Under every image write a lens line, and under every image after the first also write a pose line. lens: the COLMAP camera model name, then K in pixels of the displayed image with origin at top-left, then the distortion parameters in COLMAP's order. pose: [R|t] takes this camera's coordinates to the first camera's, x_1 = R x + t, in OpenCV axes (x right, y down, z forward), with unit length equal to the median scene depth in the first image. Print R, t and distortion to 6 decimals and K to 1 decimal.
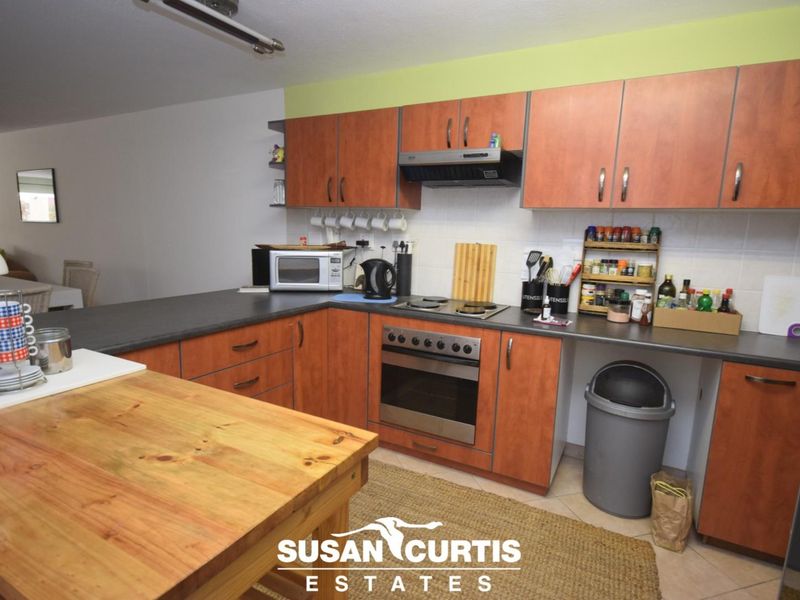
lens RADIAL K [[414.0, 0, 394.2], [0, 414.0, 300.2], [0, 0, 1]] dist [0.000146, 0.001204]
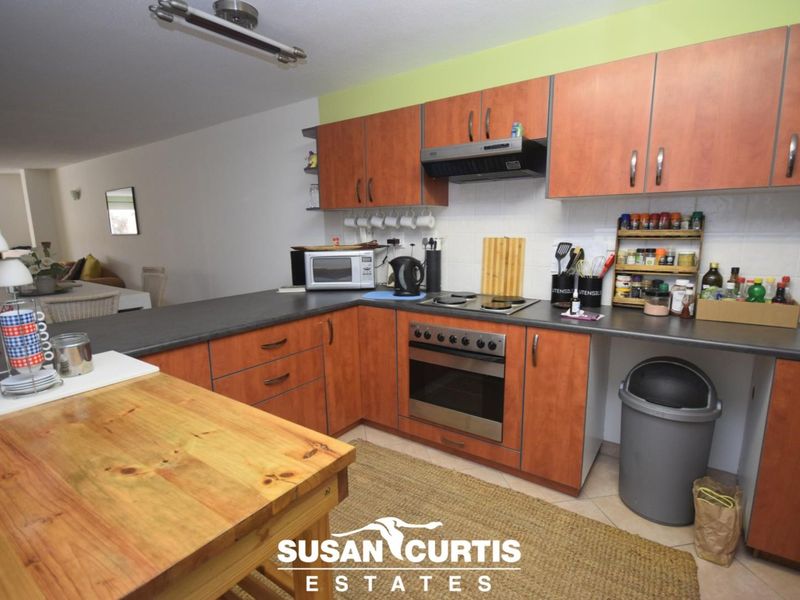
lens RADIAL K [[386.5, 0, 400.0], [0, 386.5, 300.0], [0, 0, 1]] dist [0.005133, -0.008438]
pose [[0.992605, -0.021809, -0.119415, 0.072695], [0.023444, 0.999649, 0.012301, -0.006026], [0.119105, -0.015009, 0.992768, 0.065916]]
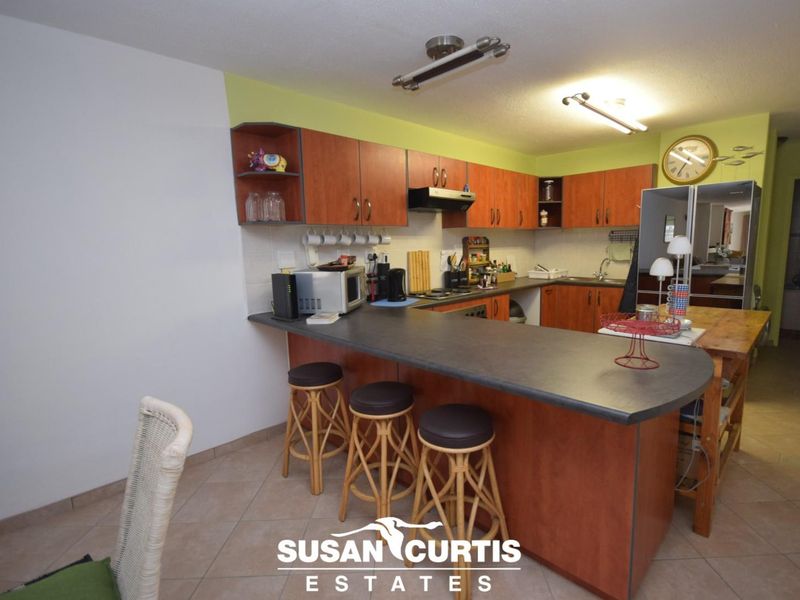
lens RADIAL K [[414.0, 0, 394.2], [0, 414.0, 300.2], [0, 0, 1]] dist [0.000146, 0.001204]
pose [[0.320772, -0.168441, 0.932058, -1.506256], [0.187991, 0.975804, 0.111649, -0.184488], [-0.928313, 0.139404, 0.344676, 0.758943]]
